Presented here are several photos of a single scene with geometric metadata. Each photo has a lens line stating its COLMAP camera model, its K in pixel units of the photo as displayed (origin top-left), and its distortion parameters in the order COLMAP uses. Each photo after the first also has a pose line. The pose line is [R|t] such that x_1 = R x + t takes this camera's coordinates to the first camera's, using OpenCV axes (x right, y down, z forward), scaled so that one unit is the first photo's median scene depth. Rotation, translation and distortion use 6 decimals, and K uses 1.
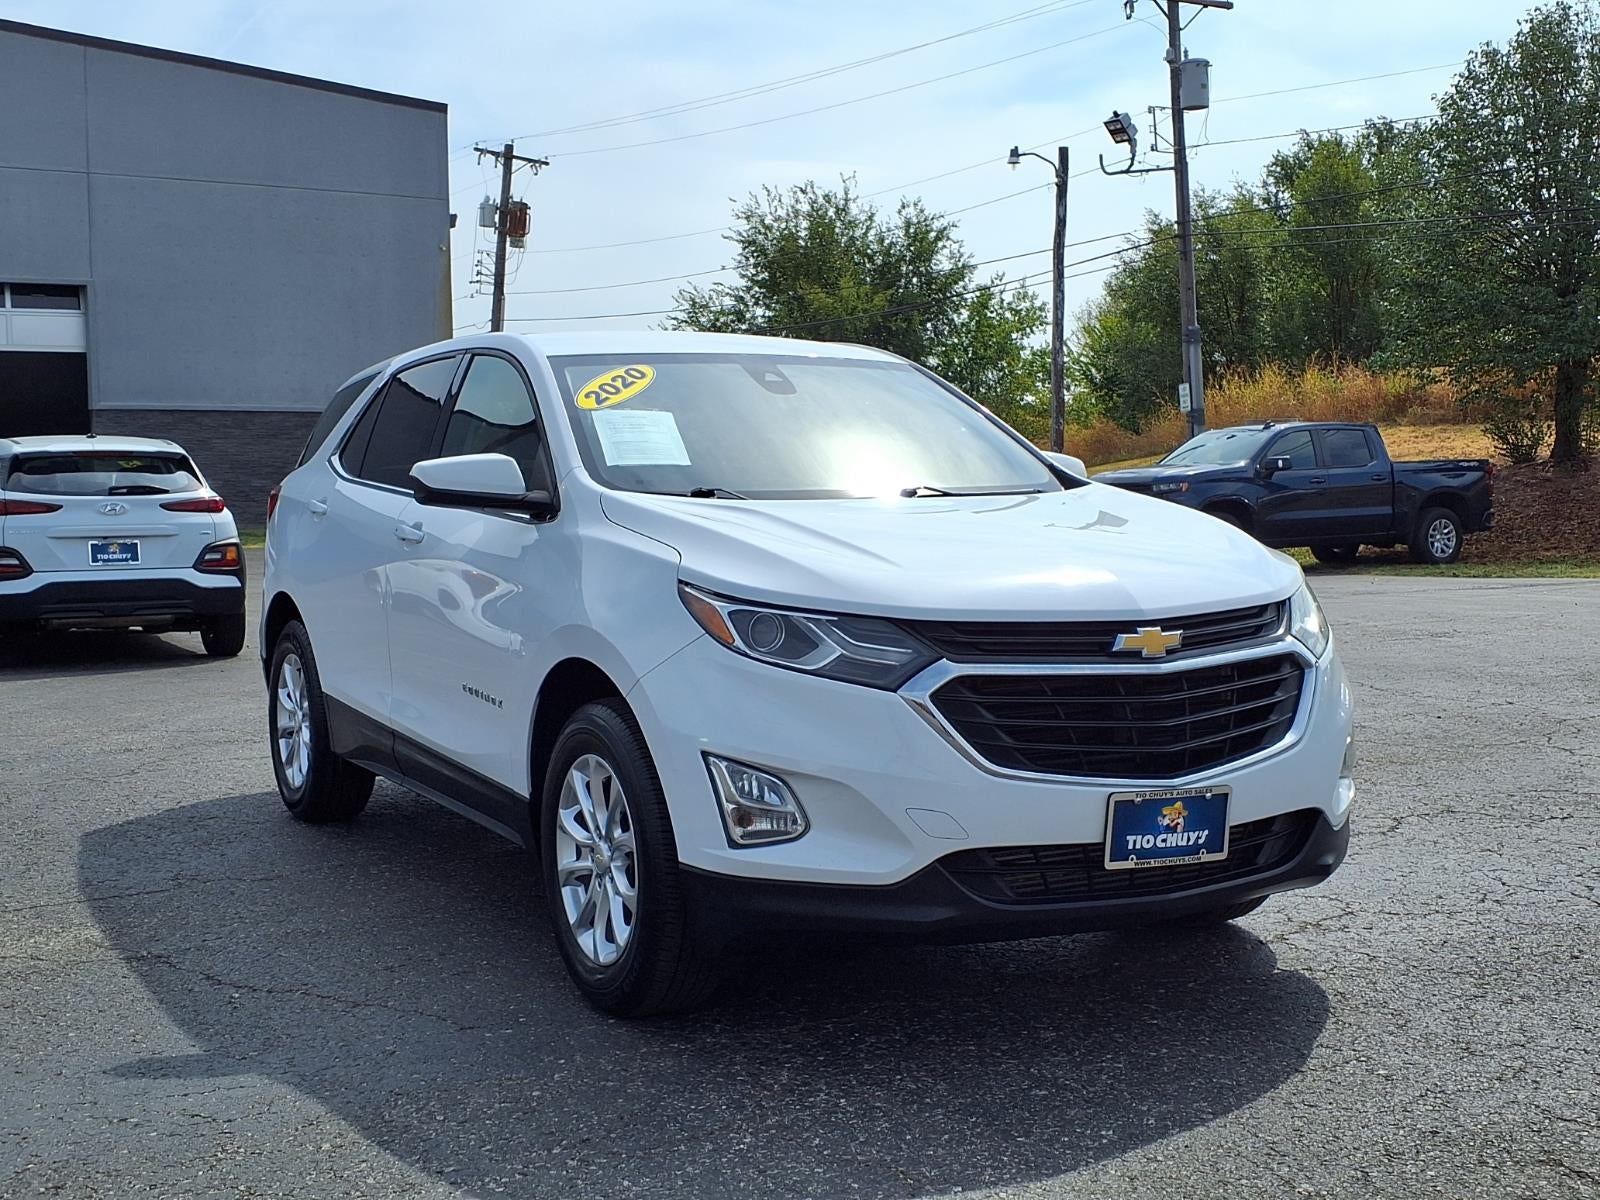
lens RADIAL K [[1853.6, 0, 801.4], [0, 1853.6, 597.6], [0, 0, 1]] dist [0.192789, -0.514671]
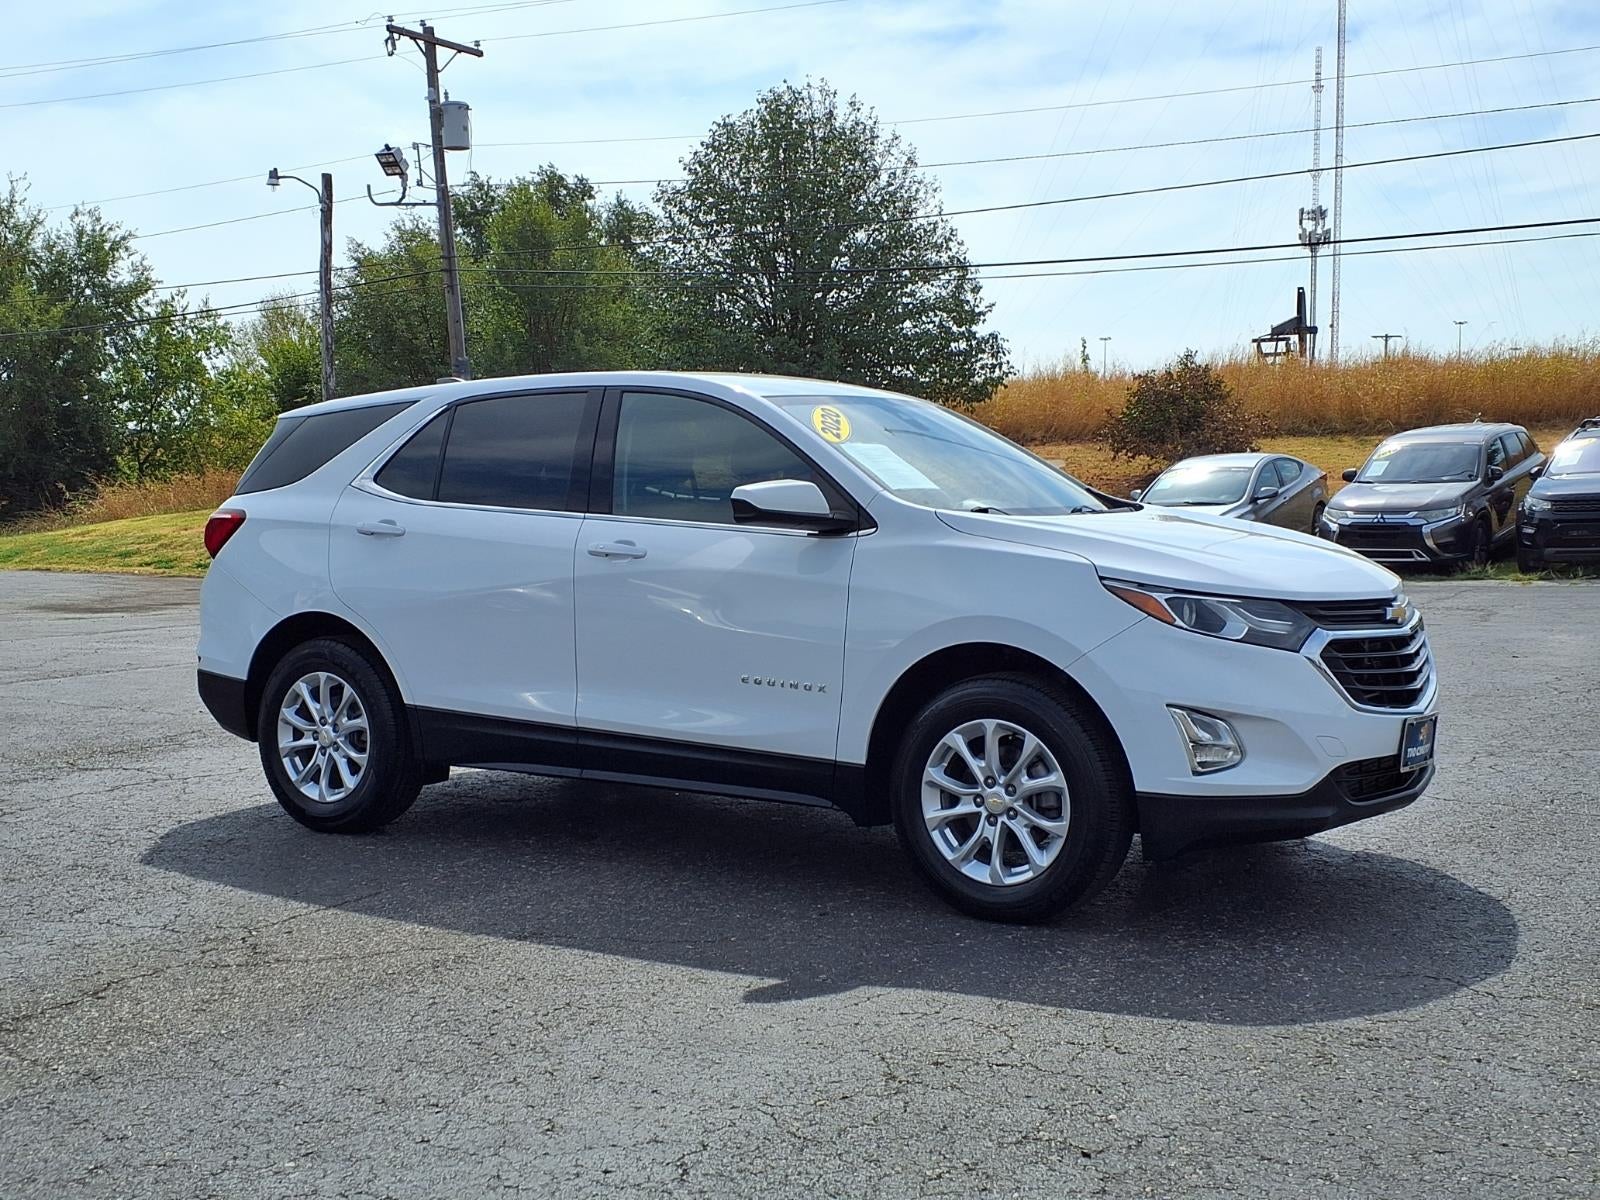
lens RADIAL K [[1853.6, 0, 801.4], [0, 1853.6, 597.6], [0, 0, 1]] dist [0.192789, -0.514671]
pose [[0.889768, -0.024566, 0.455751, -0.101169], [0.030799, 0.999506, -0.006252, 0.000822], [-0.455372, 0.019600, 0.890085, -0.008082]]
